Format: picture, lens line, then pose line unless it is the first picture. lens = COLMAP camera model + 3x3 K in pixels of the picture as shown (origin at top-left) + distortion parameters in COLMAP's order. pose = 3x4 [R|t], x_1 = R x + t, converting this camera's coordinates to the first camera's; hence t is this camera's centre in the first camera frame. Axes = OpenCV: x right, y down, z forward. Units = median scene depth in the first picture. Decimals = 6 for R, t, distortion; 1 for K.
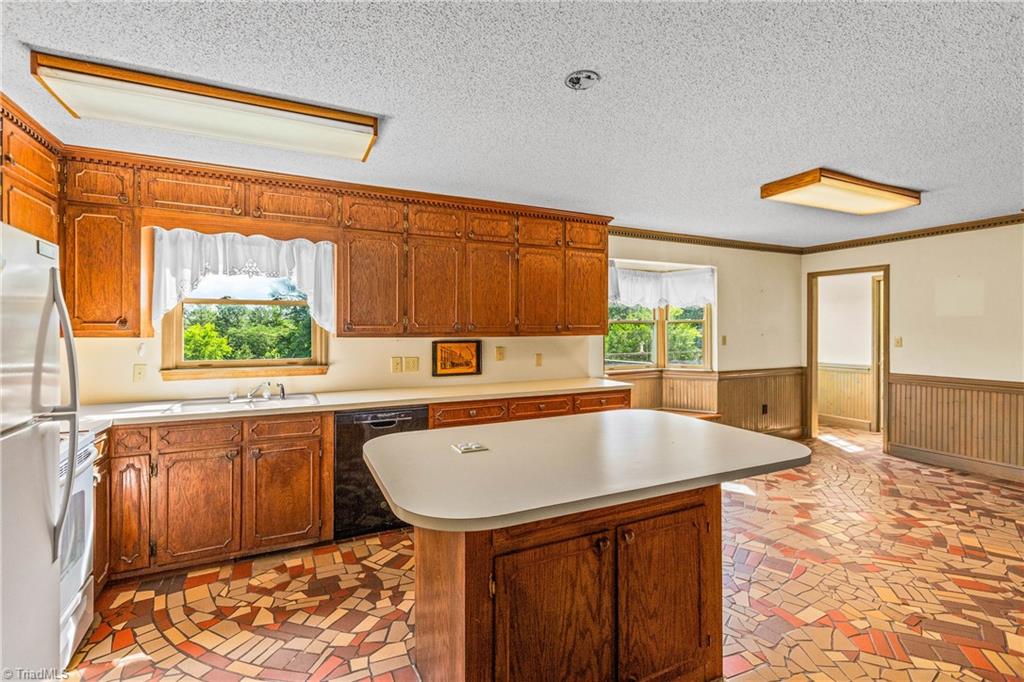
lens RADIAL K [[463.4, 0, 508.5], [0, 463.4, 331.7], [0, 0, 1]] dist [0.001554, -0.000045]
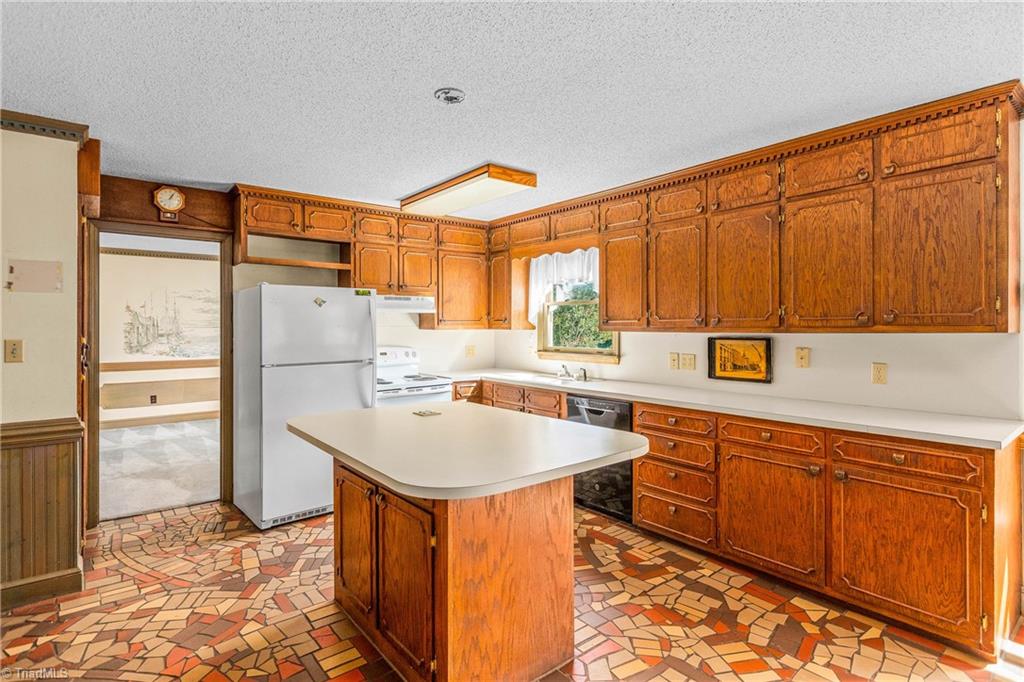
lens RADIAL K [[517.2, 0, 511.4], [0, 517.2, 323.7], [0, 0, 1]] dist [0.000027, -0.000429]
pose [[0.223048, -0.003081, -0.974803, 0.683817], [0.001639, 0.999995, -0.002785, -0.001839], [0.974806, -0.000976, 0.223052, 0.432158]]
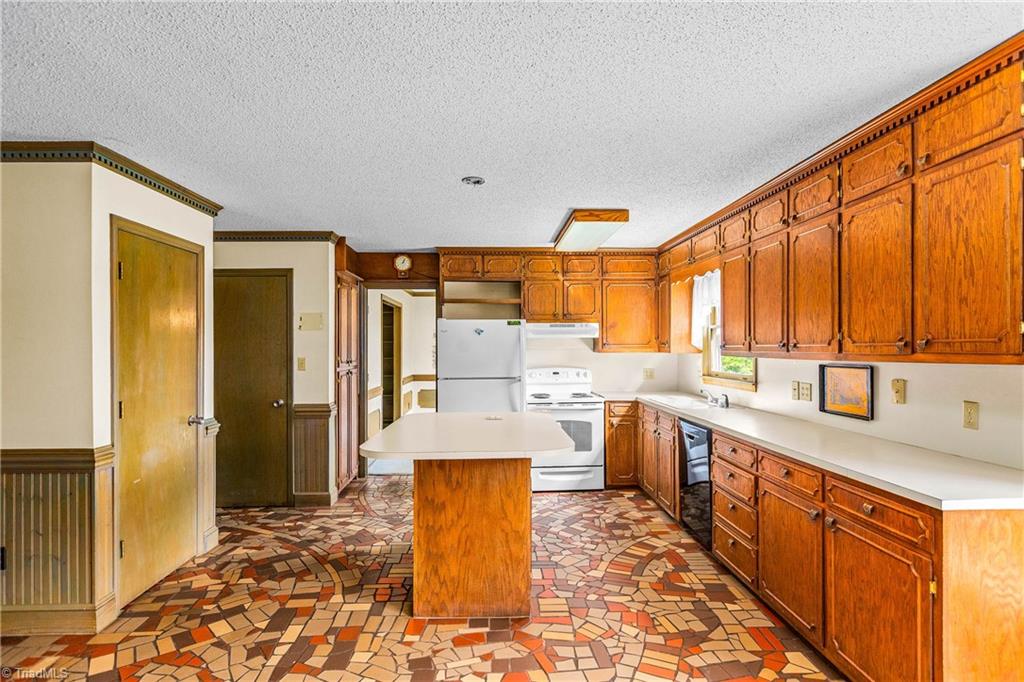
lens RADIAL K [[536.5, 0, 505.0], [0, 536.5, 345.7], [0, 0, 1]] dist [-0.000656, -0.000083]
pose [[-0.407802, 0.000092, -0.913070, 0.830295], [0.002318, 0.999997, -0.000935, -0.009393], [0.913067, -0.002498, -0.407801, 0.887827]]
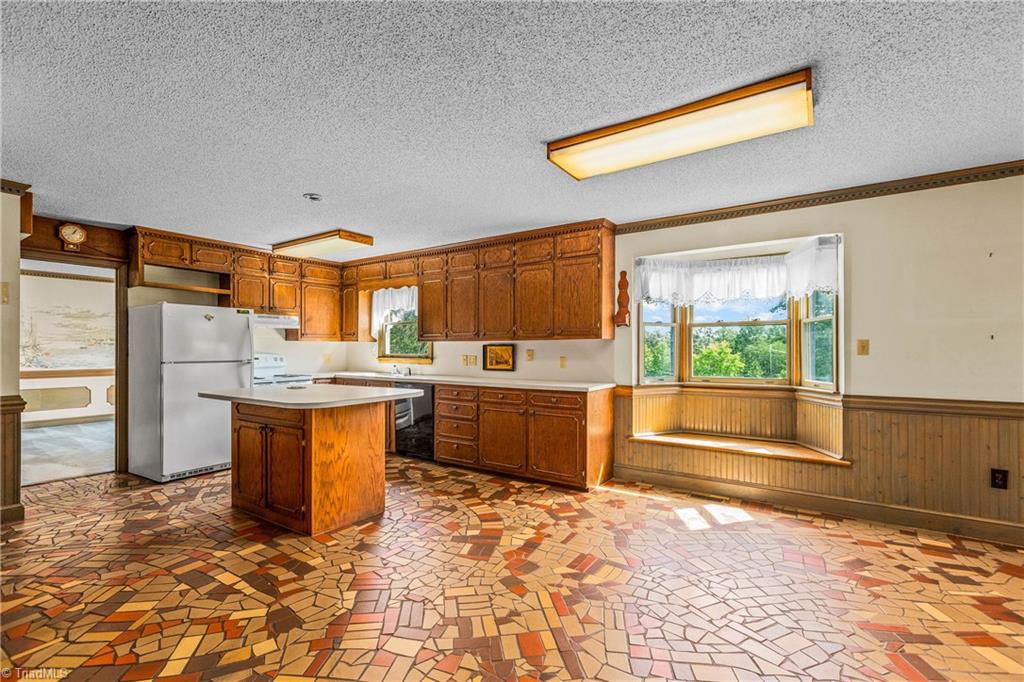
lens RADIAL K [[462.7, 0, 511.0], [0, 462.7, 348.4], [0, 0, 1]] dist [0.001420, -0.000016]
pose [[0.498131, 0.001246, -0.867101, 1.080531], [-0.003054, 0.999995, -0.000318, 0.031877], [0.867096, 0.002806, 0.498133, 0.379546]]
